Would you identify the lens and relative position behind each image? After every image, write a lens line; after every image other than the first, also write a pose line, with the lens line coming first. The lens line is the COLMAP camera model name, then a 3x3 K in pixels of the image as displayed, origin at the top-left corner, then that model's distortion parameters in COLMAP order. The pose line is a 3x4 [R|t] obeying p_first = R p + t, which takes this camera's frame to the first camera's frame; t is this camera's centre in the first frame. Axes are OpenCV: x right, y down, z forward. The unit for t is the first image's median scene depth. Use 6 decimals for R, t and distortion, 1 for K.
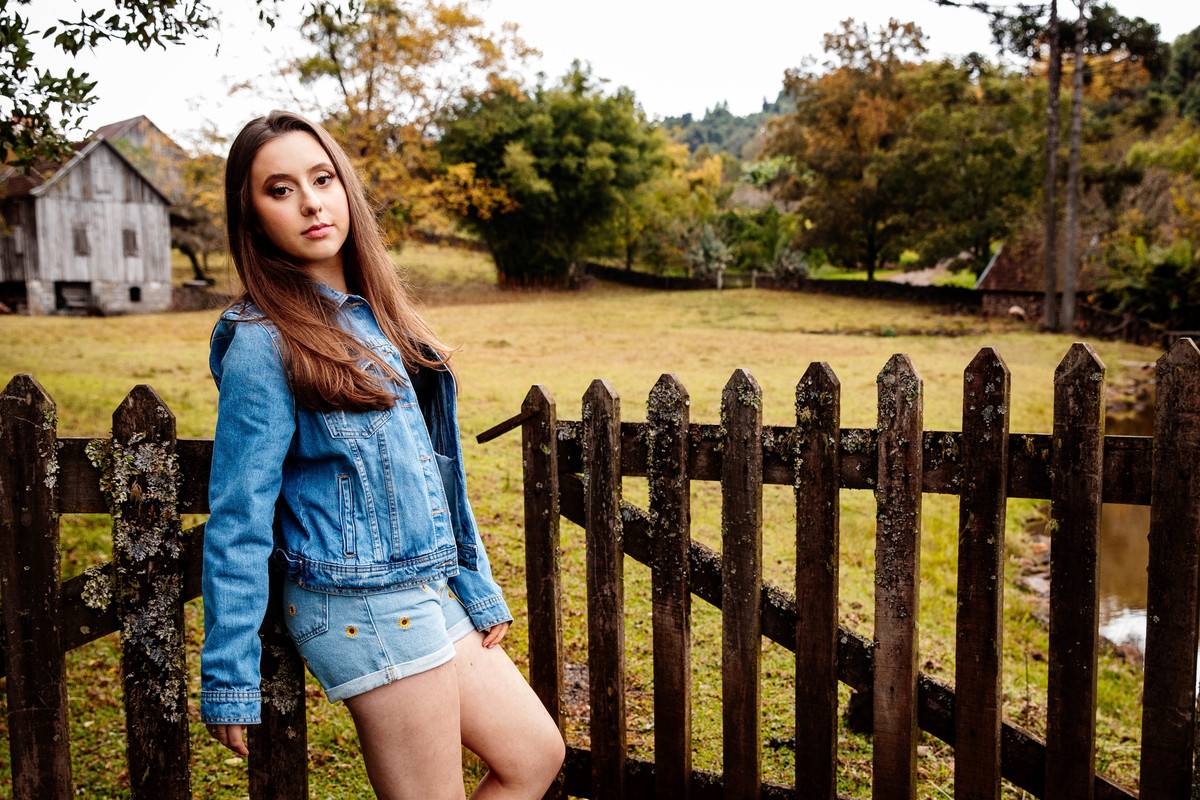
lens RADIAL K [[1156.2, 0, 607.5], [0, 1156.2, 476.4], [0, 0, 1]] dist [0.013693, 0.000000]
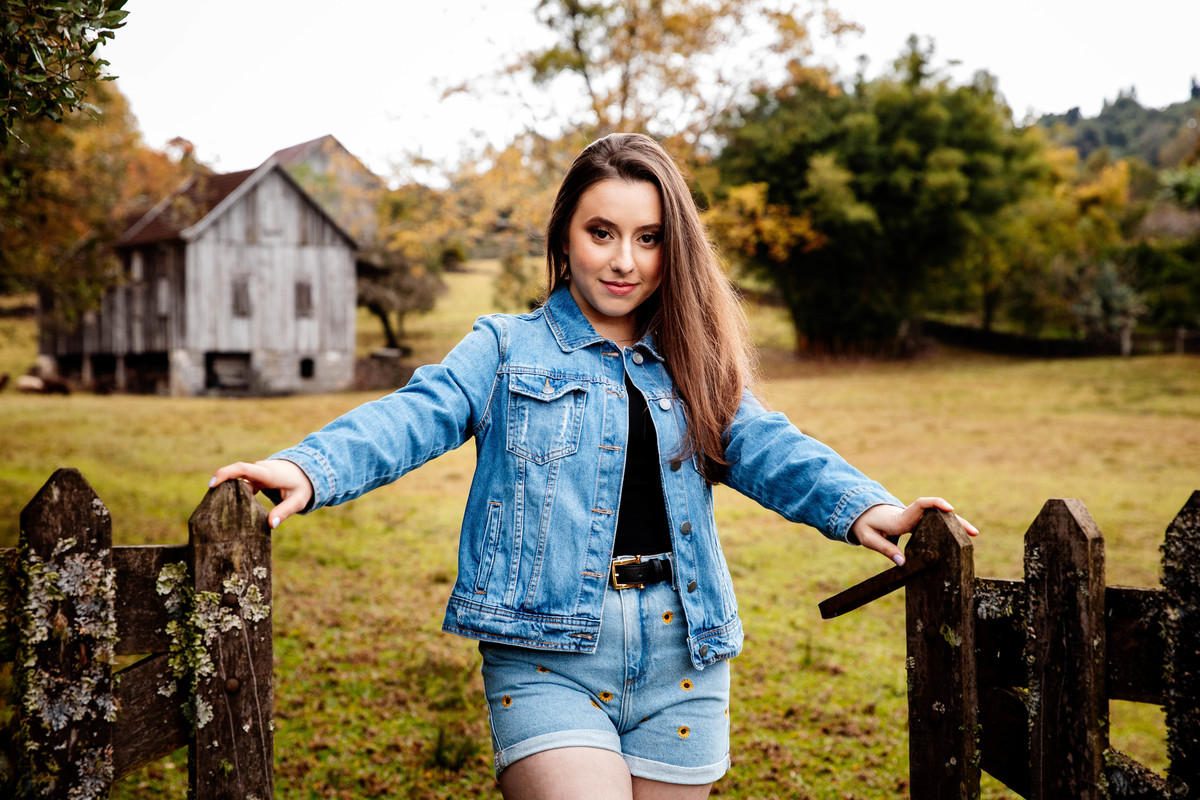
lens RADIAL K [[2232.1, 0, 603.8], [0, 2232.1, 399.9], [0, 0, 1]] dist [0.195275, 0.000000]
pose [[0.978437, -0.000945, -0.206545, 0.071664], [-0.025350, 0.991880, -0.124623, 0.035720], [0.204986, 0.127172, 0.970468, -0.340659]]
